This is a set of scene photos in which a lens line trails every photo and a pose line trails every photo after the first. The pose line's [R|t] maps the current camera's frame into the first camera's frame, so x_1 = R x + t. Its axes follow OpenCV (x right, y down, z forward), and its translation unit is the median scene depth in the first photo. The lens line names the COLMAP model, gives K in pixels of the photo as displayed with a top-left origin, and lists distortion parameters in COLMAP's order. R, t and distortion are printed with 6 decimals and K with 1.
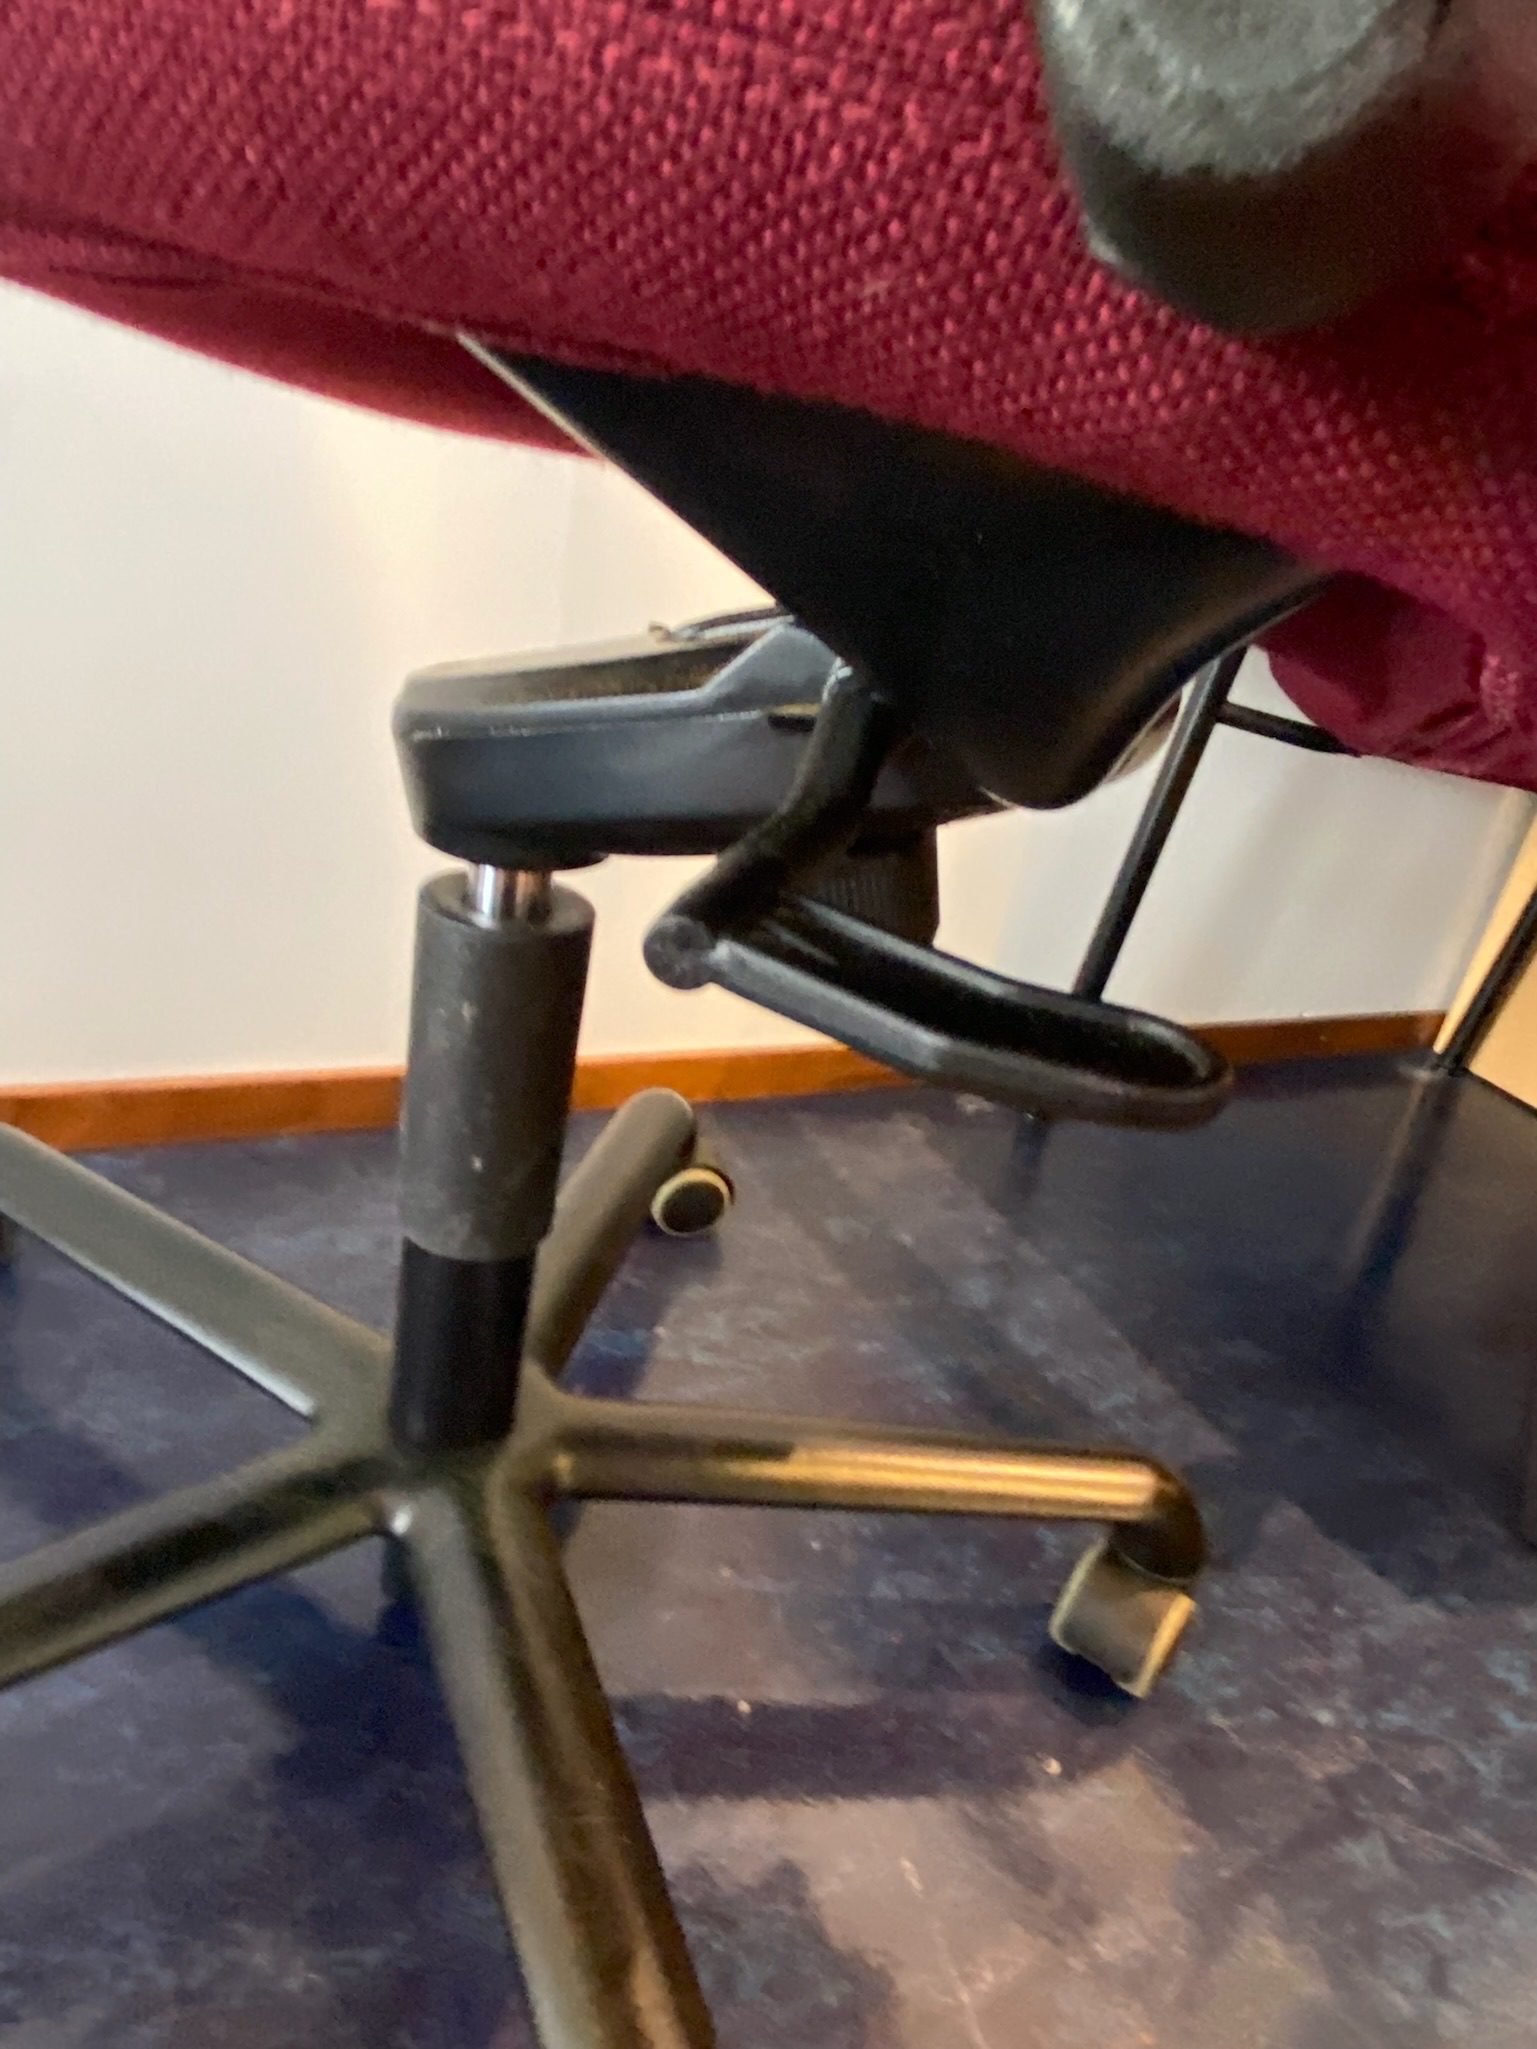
lens RADIAL K [[1385.5, 0, 776.5], [0, 1385.5, 1035.0], [0, 0, 1]] dist [0.031488, -0.045038]
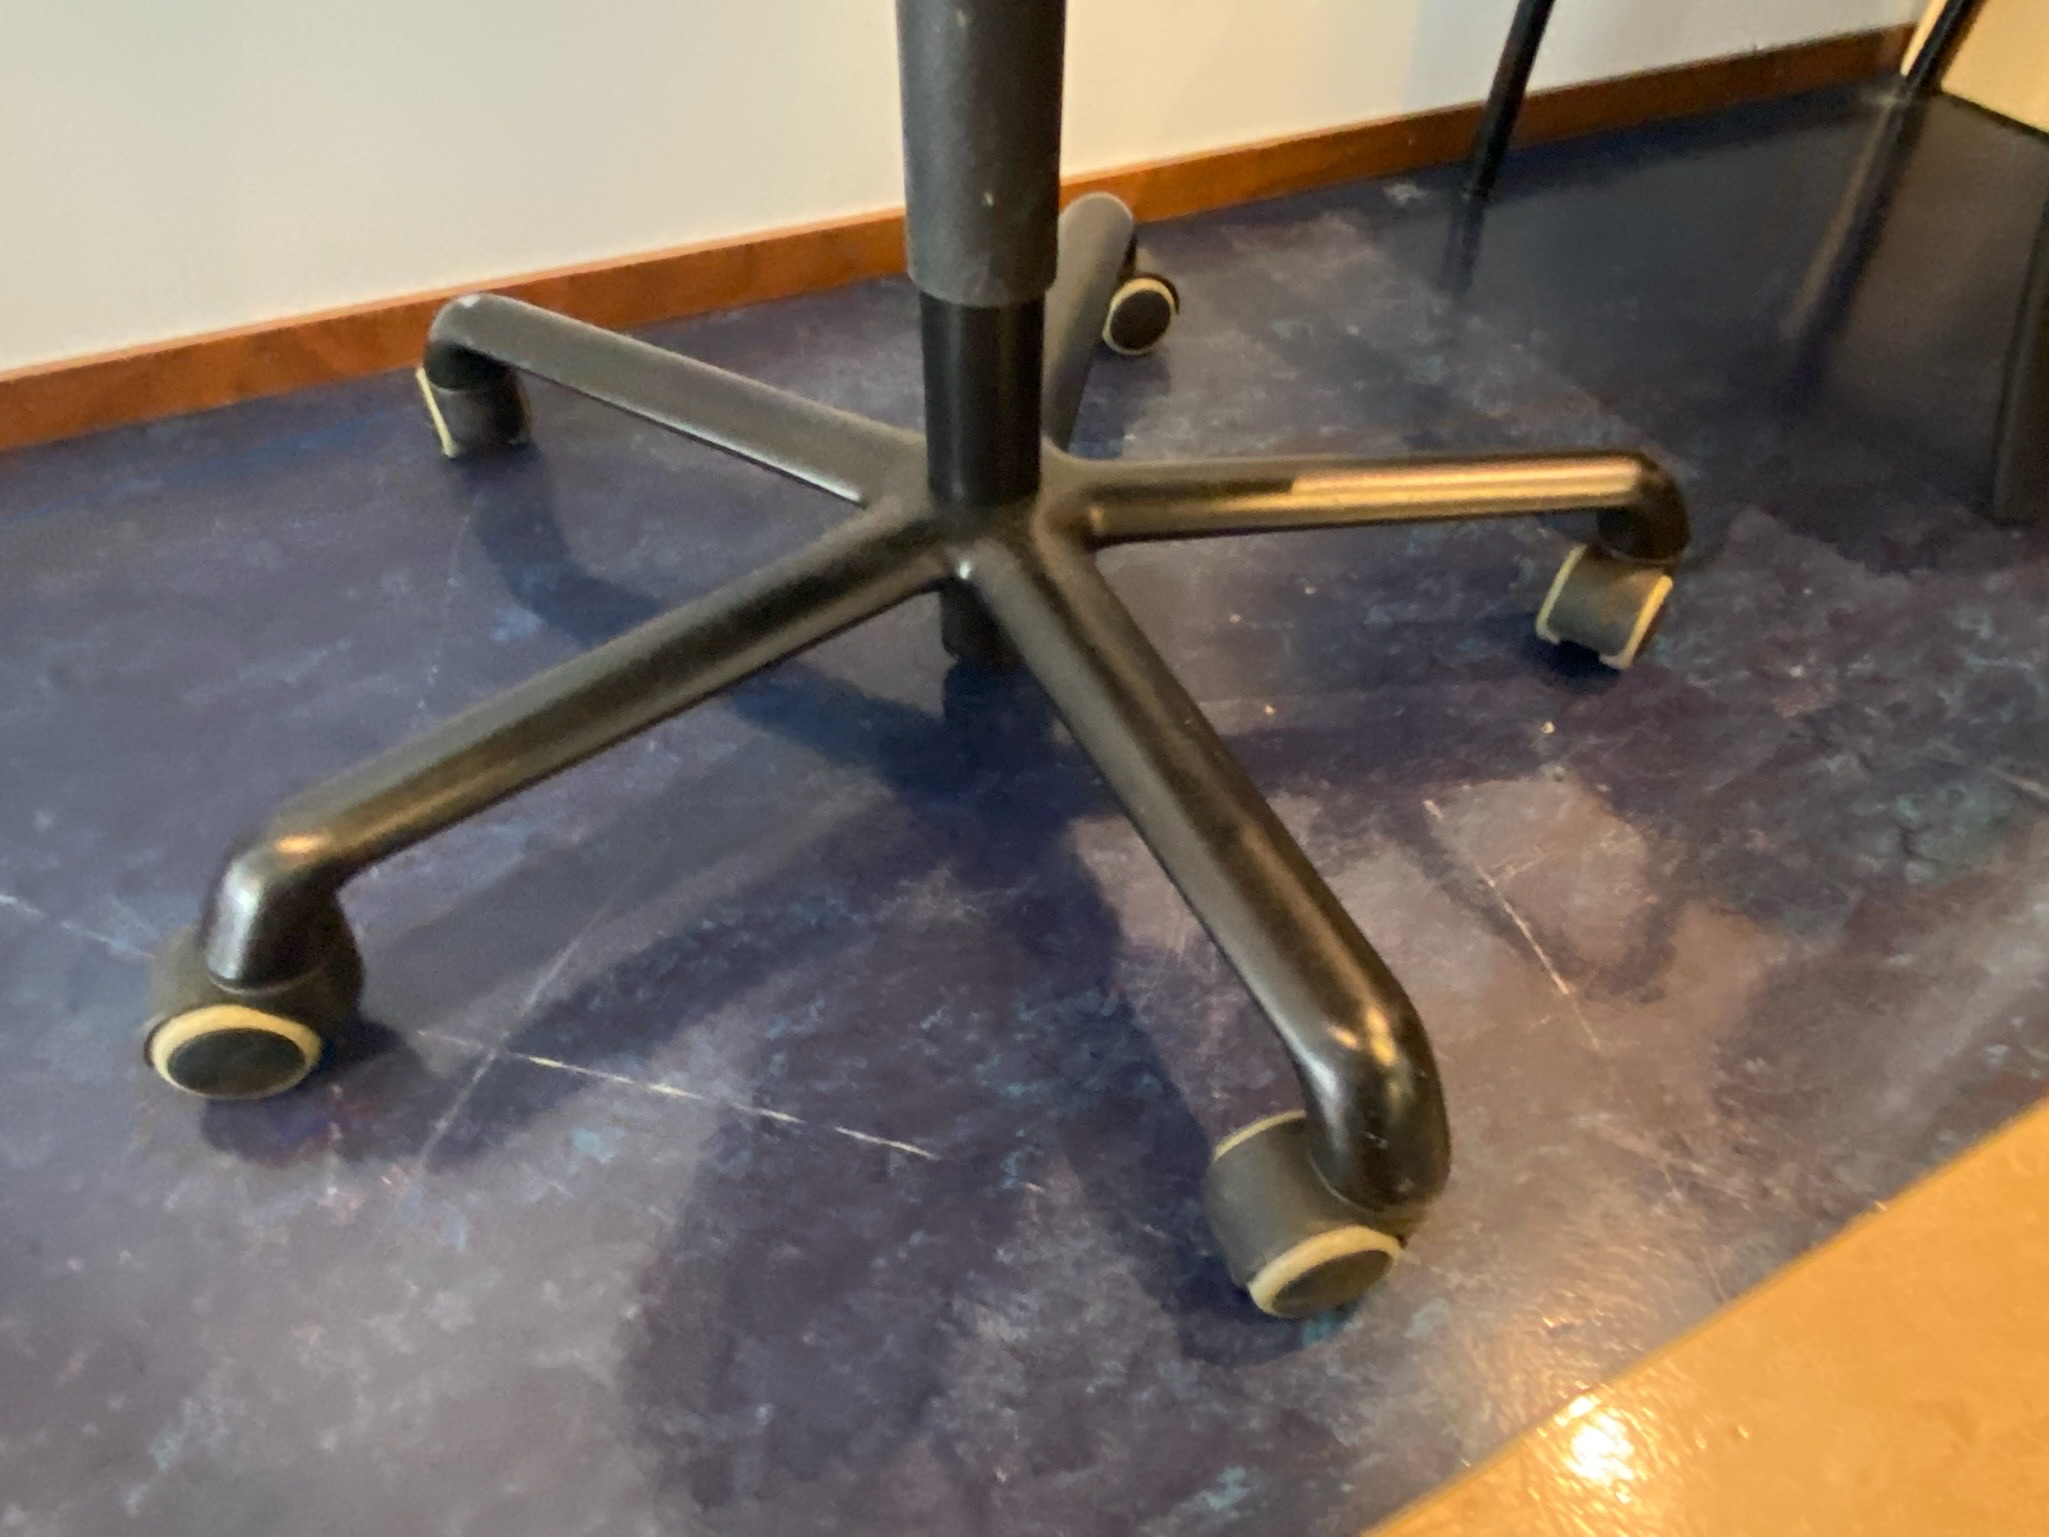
lens RADIAL K [[1385.5, 0, 1041.0], [0, 1385.5, 781.8], [0, 0, 1]] dist [0.031488, -0.045038]
pose [[0.986736, -0.120596, -0.108664, -0.078913], [0.150897, 0.928198, 0.340116, 0.101311], [0.059845, -0.352002, 0.934084, -0.083657]]
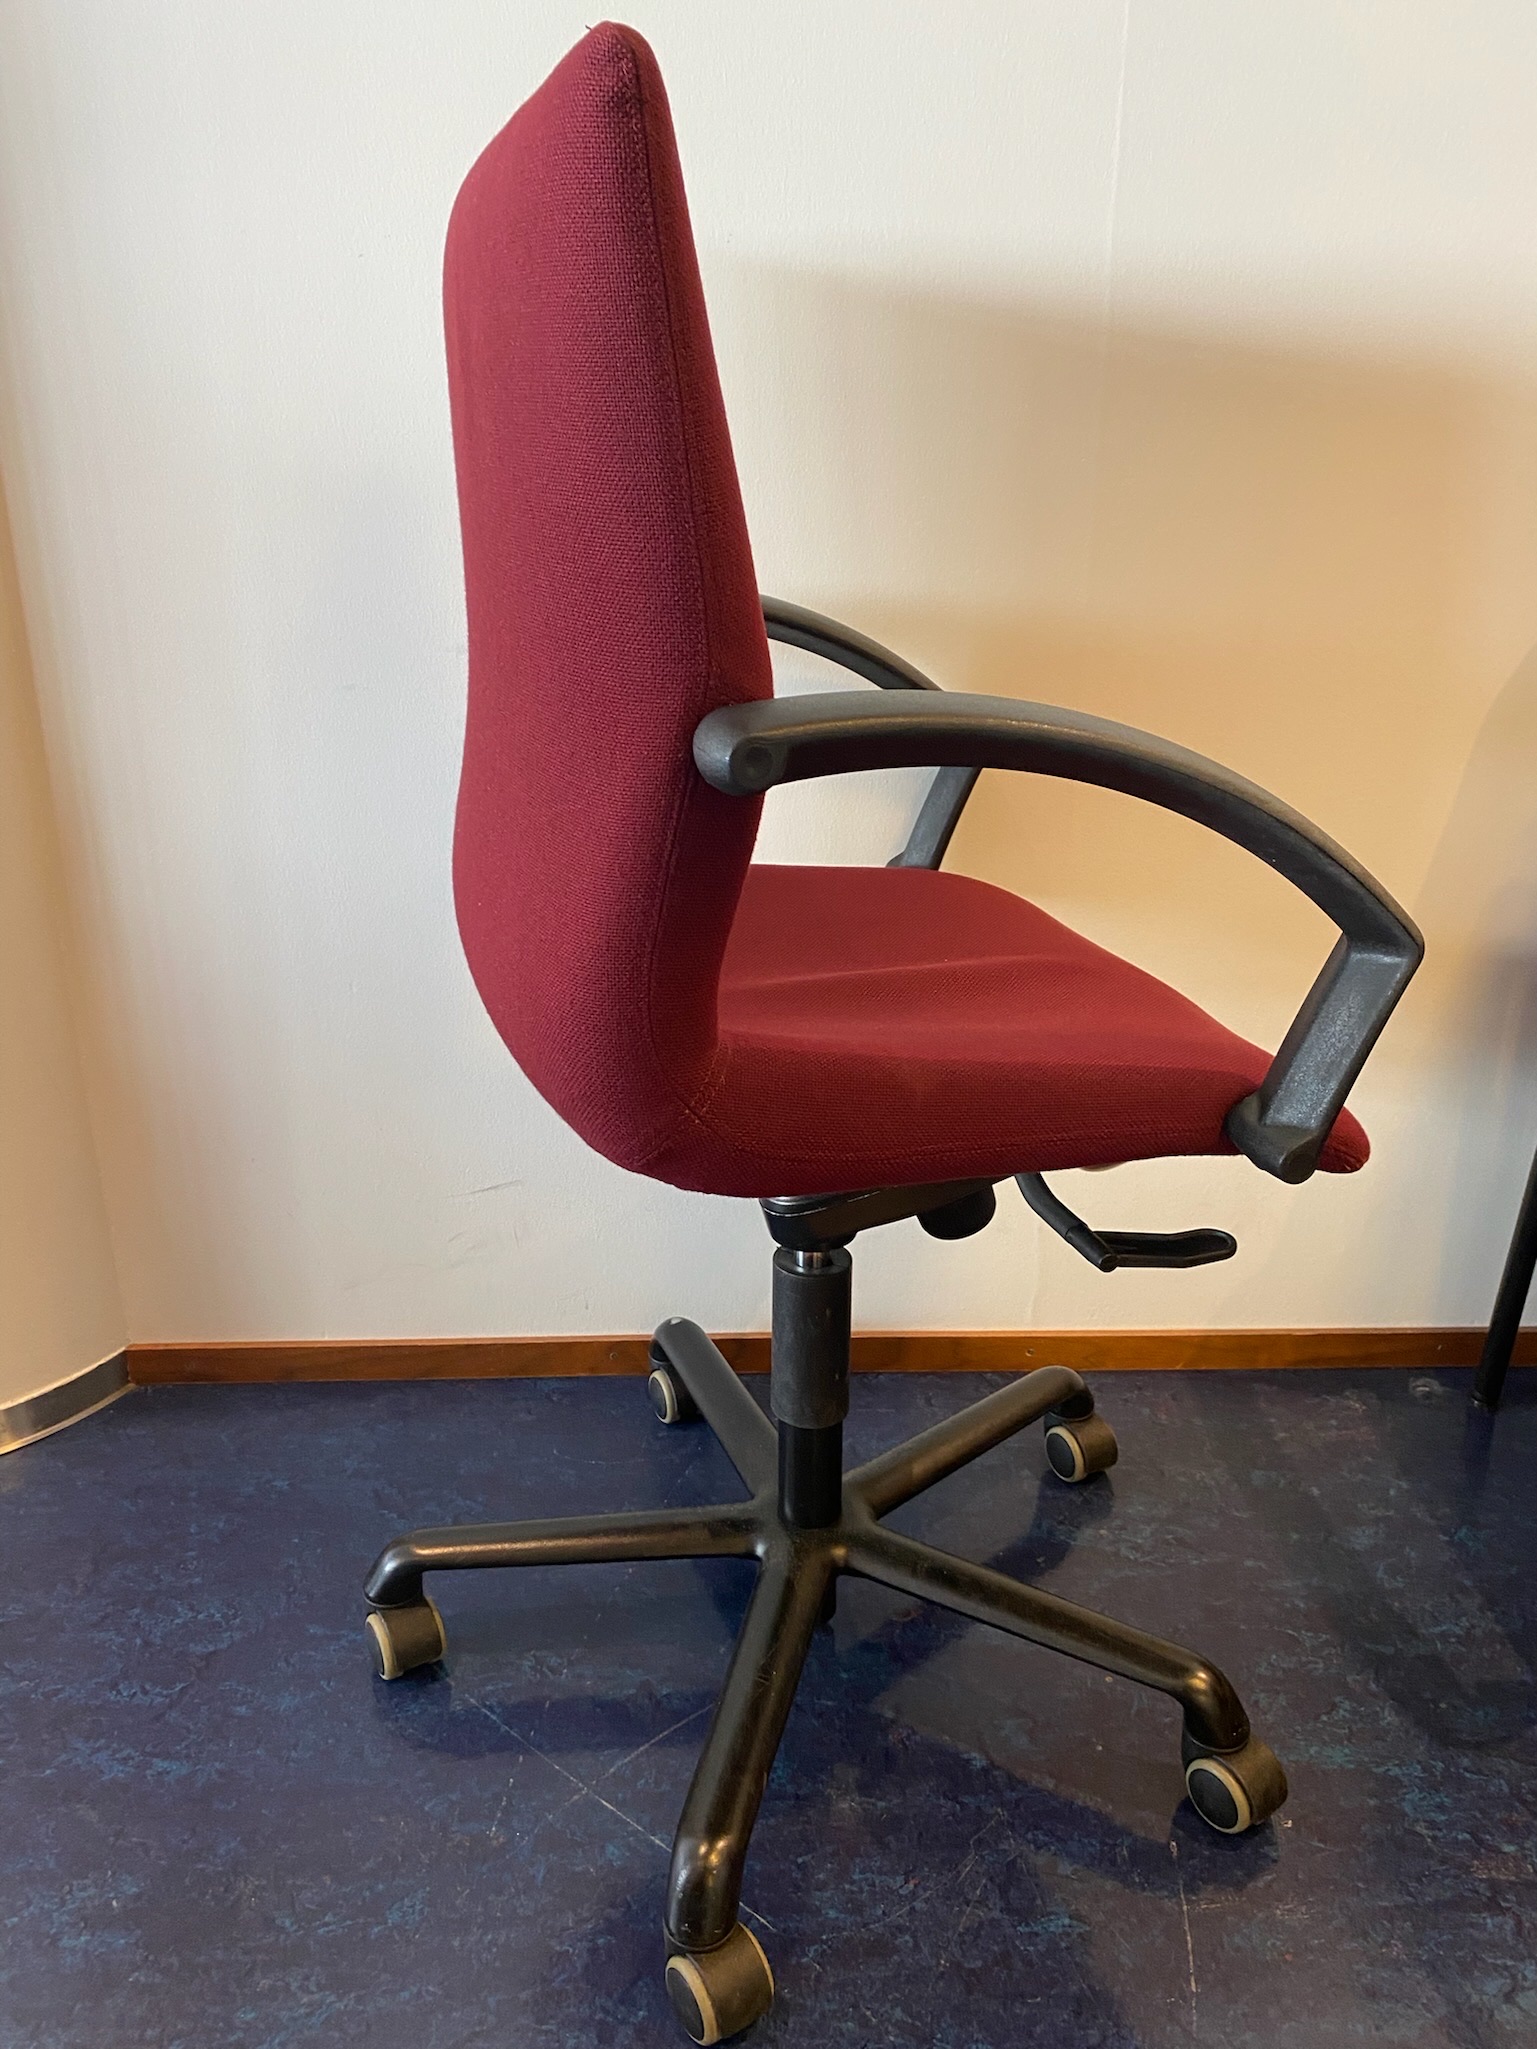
lens RADIAL K [[1587.2, 0, 769.5], [0, 1587.2, 1014.9], [0, 0, 1]] dist [-0.012881, 0.017230]
pose [[0.897543, -0.019405, -0.440500, 0.418414], [-0.036062, 0.992453, -0.117199, -0.152732], [0.439450, 0.121077, 0.890070, -0.889083]]
